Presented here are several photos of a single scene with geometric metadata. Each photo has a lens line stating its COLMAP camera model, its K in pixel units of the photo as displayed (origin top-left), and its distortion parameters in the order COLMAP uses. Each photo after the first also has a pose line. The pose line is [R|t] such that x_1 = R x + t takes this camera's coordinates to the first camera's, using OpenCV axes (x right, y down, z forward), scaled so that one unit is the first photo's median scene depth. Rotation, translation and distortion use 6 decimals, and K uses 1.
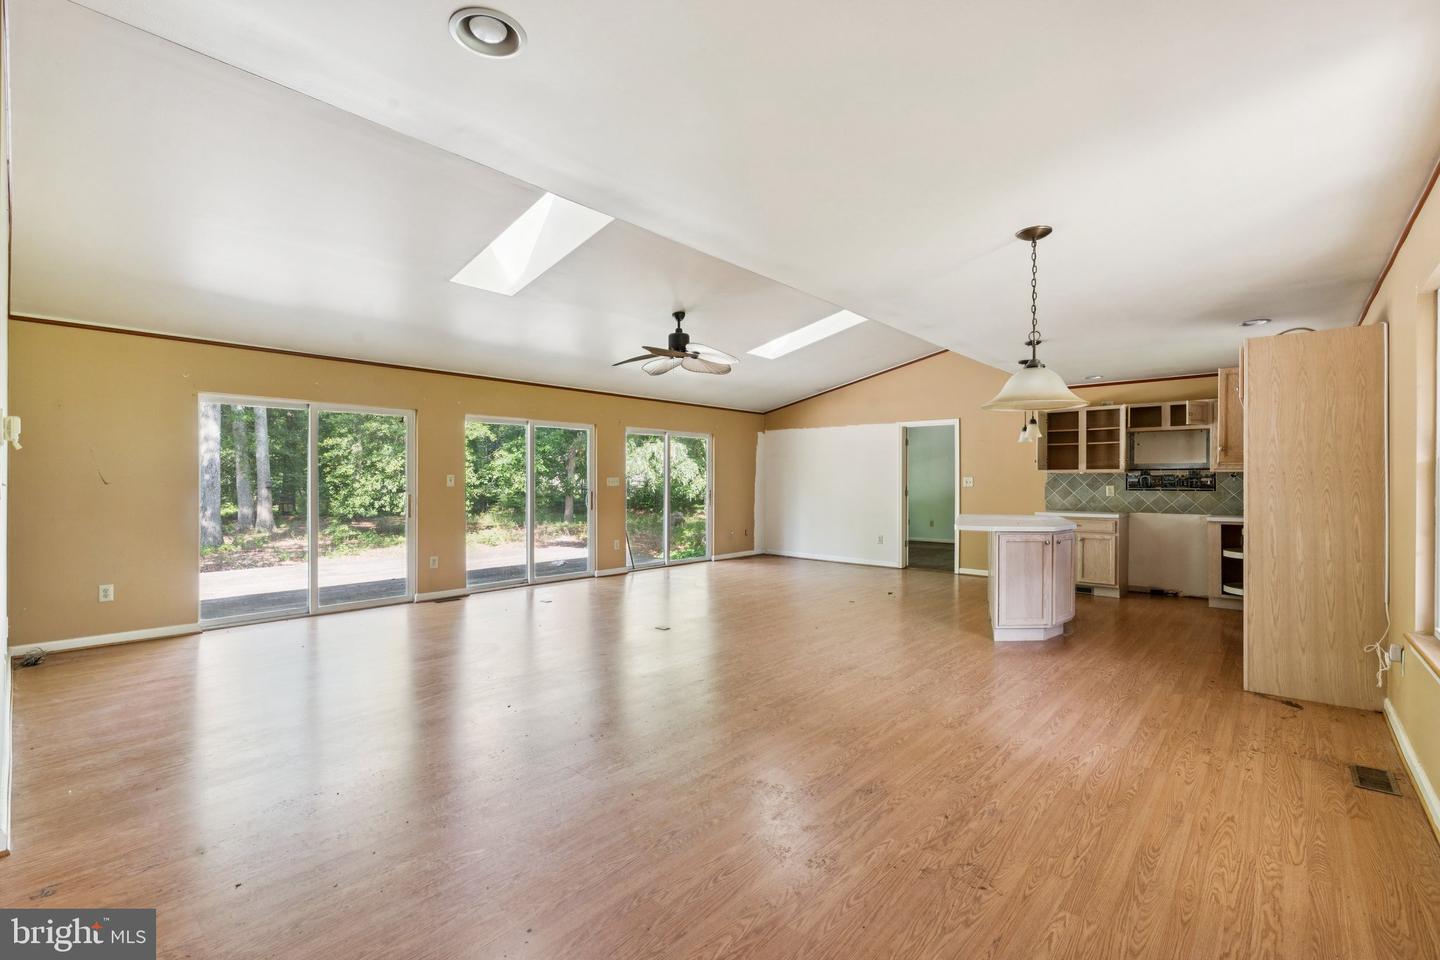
lens RADIAL K [[649.2, 0, 715.1], [0, 649.2, 480.0], [0, 0, 1]] dist [-0.000035, 0.000550]
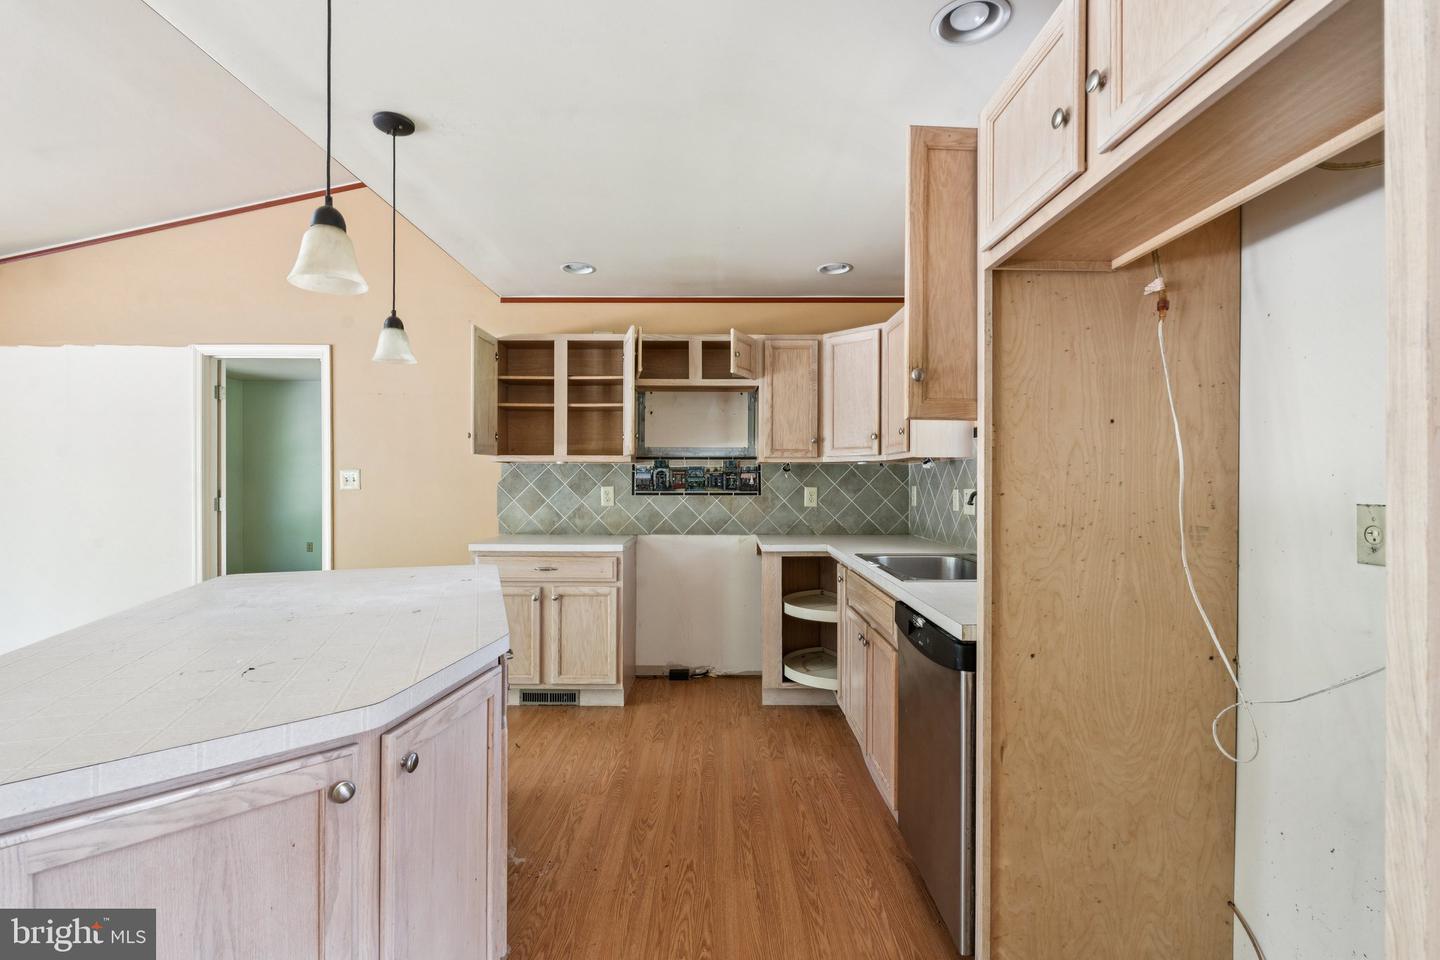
lens RADIAL K [[649.2, 0, 712.3], [0, 649.2, 481.8], [0, 0, 1]] dist [-0.000035, 0.000550]
pose [[0.753864, -0.001002, 0.657029, 0.328570], [-0.002155, 0.999990, 0.003997, 0.002334], [-0.657027, -0.004429, 0.753854, 0.550832]]
